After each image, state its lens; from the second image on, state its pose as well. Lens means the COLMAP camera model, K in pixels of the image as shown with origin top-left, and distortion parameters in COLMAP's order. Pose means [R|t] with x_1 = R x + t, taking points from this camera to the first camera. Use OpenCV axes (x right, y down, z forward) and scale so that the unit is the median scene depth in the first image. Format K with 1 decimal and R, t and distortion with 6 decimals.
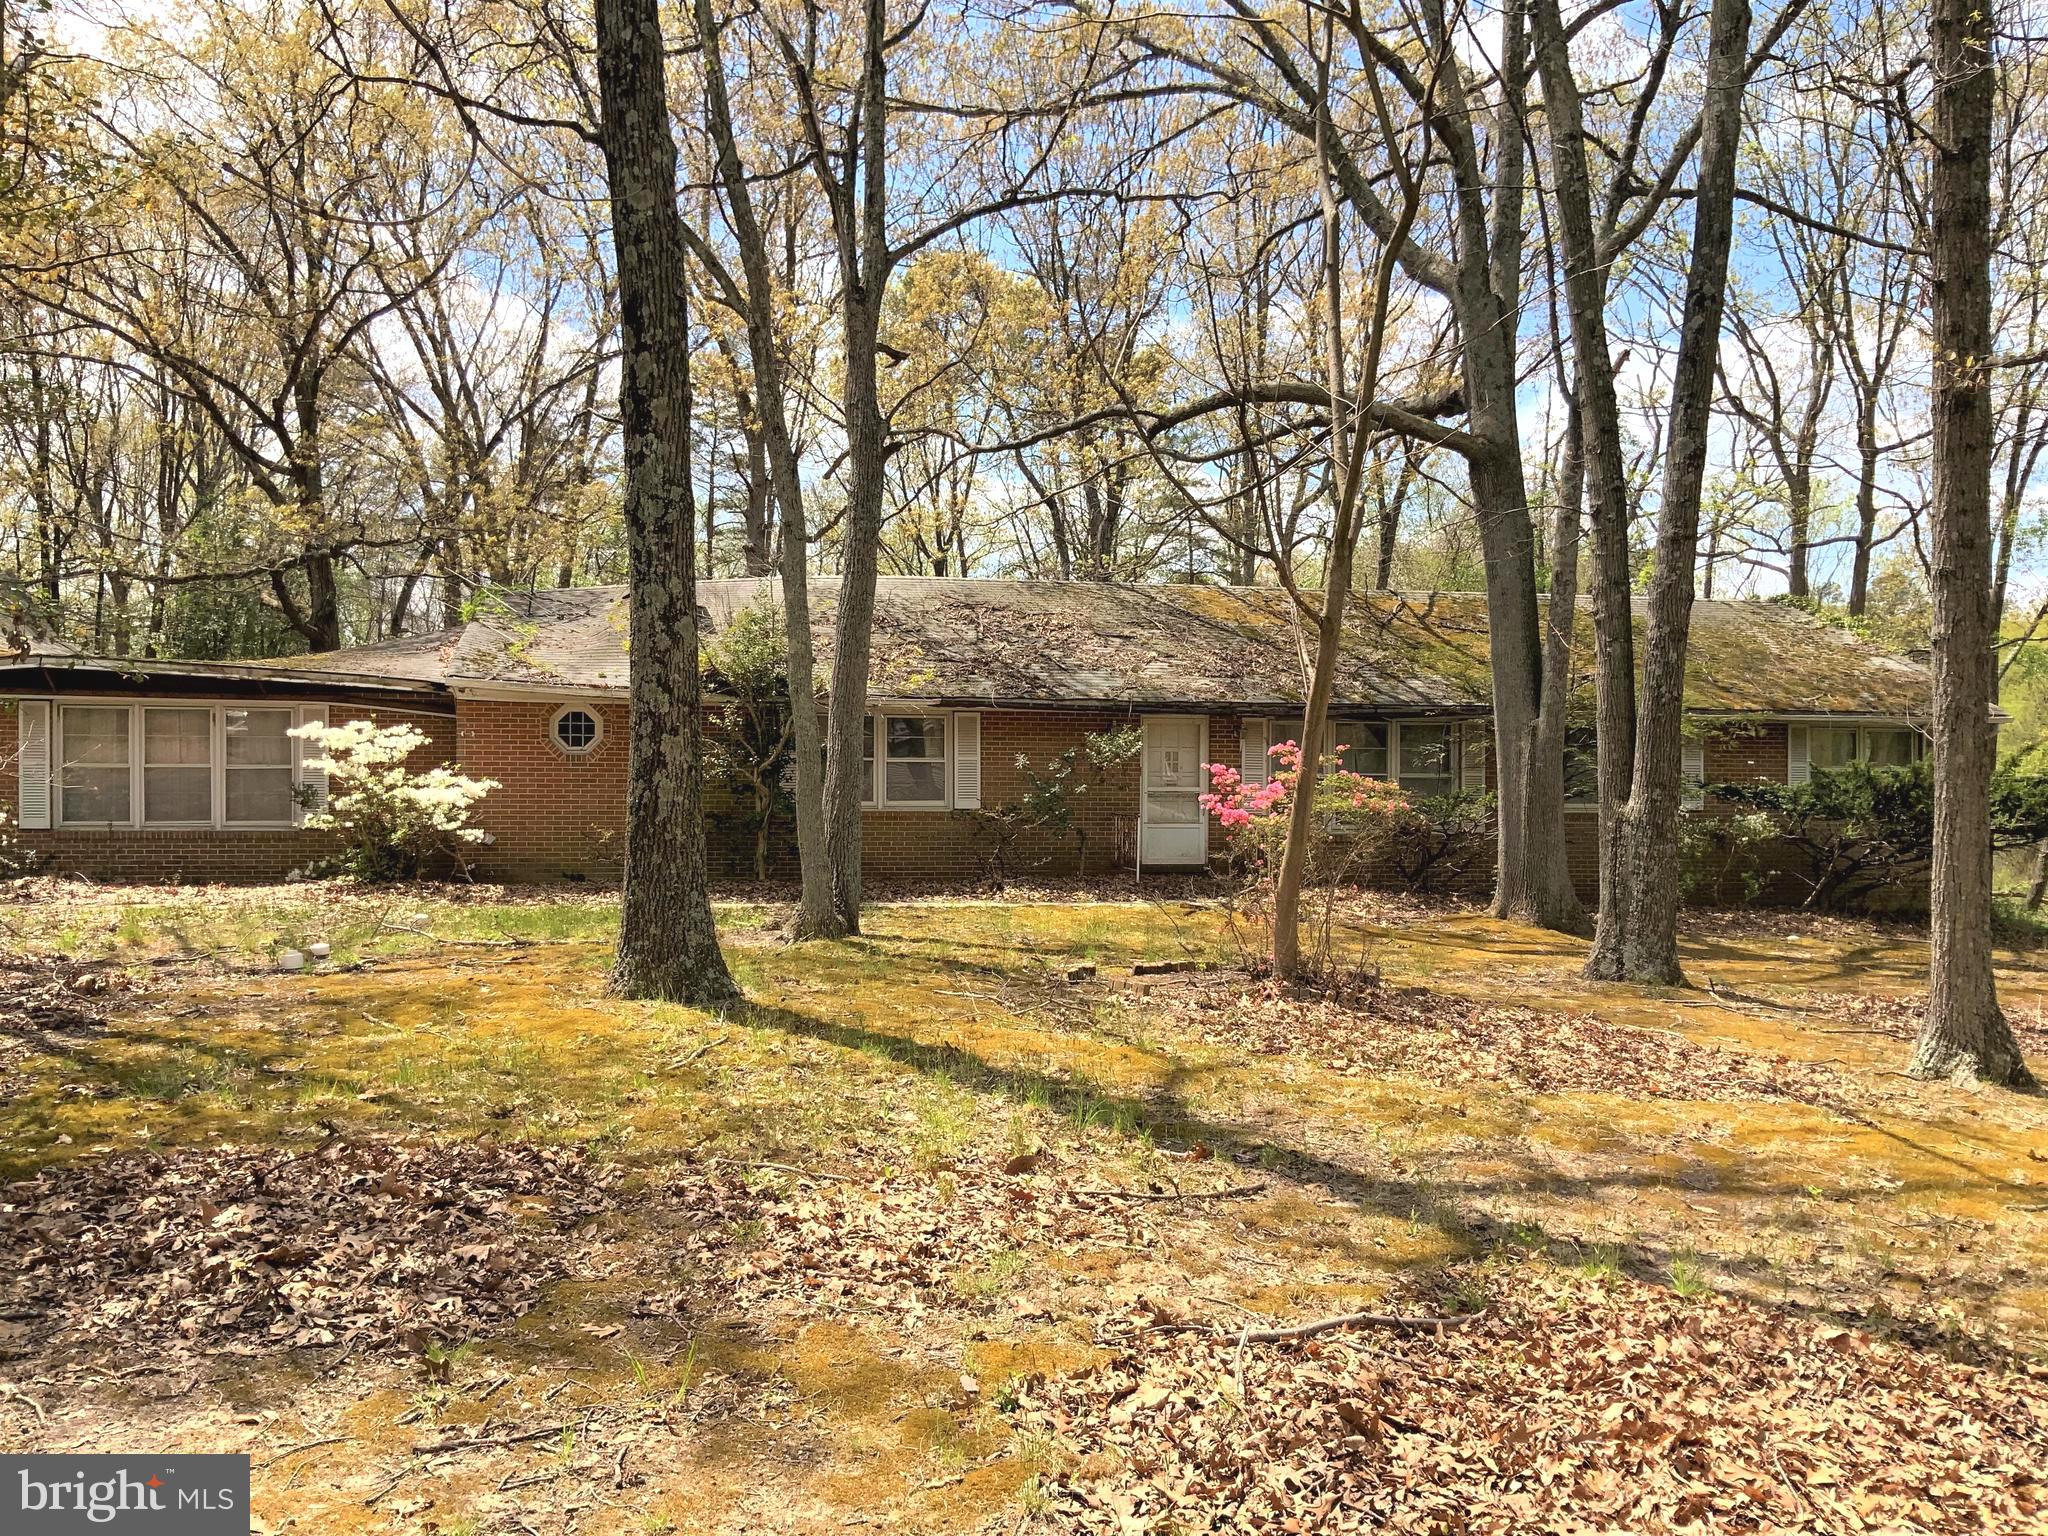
lens RADIAL K [[1721.6, 0, 1024.0], [0, 1721.6, 768.0], [0, 0, 1]] dist [0.122445, -0.196378]
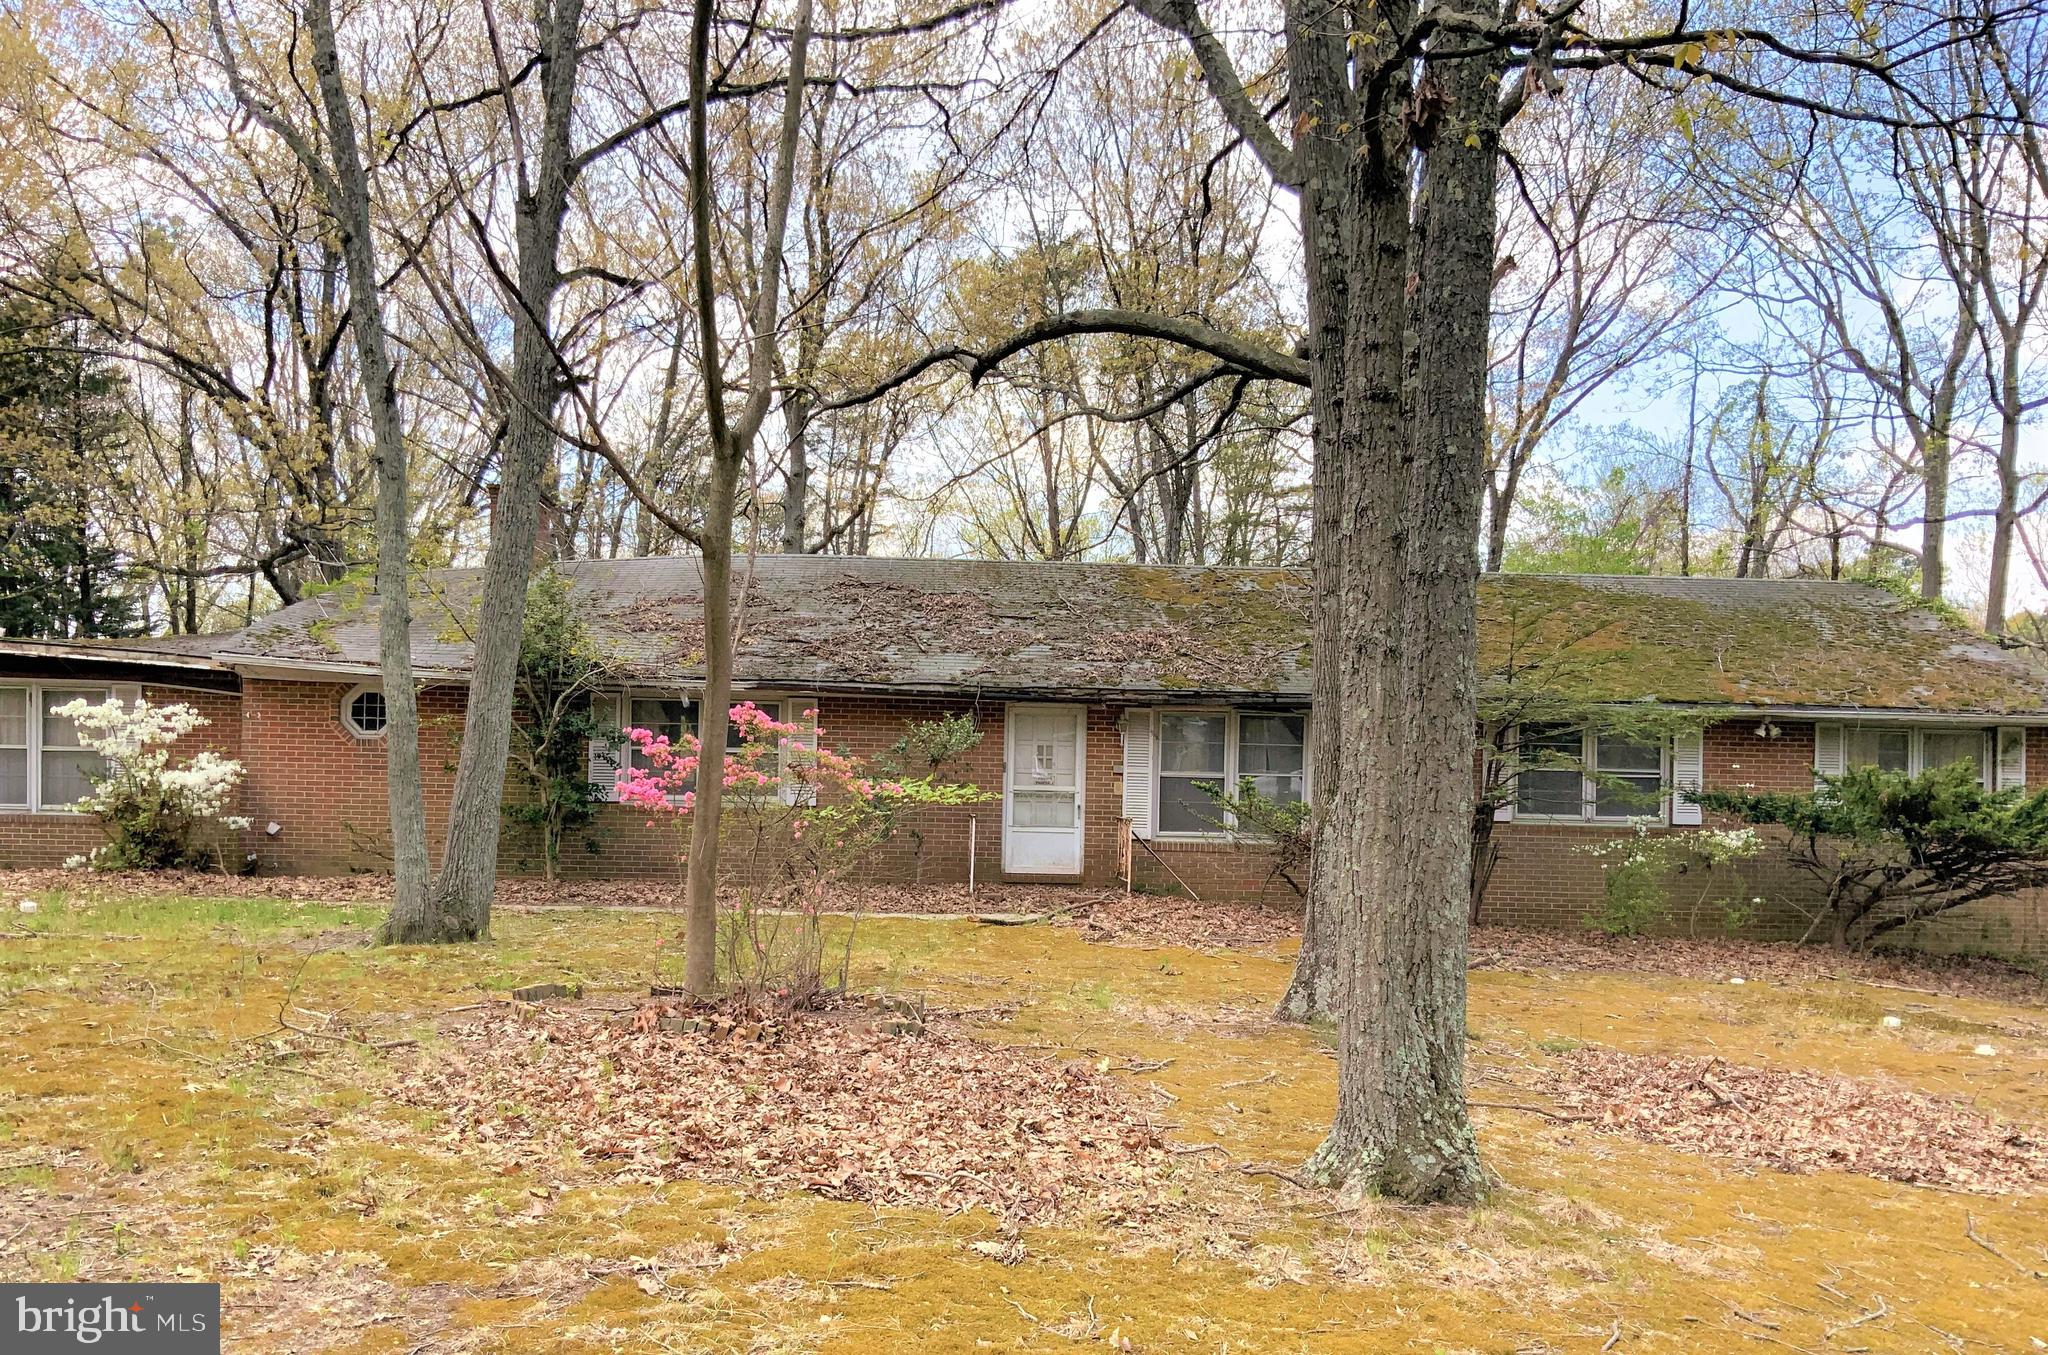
lens RADIAL K [[1700.2, 0, 1024.6], [0, 1700.2, 787.5], [0, 0, 1]] dist [0.016948, -0.002037]
pose [[0.983910, 0.015089, -0.178029, 0.257671], [-0.015116, 0.999885, 0.001204, 0.012386], [0.178027, 0.001506, 0.984025, 0.167080]]
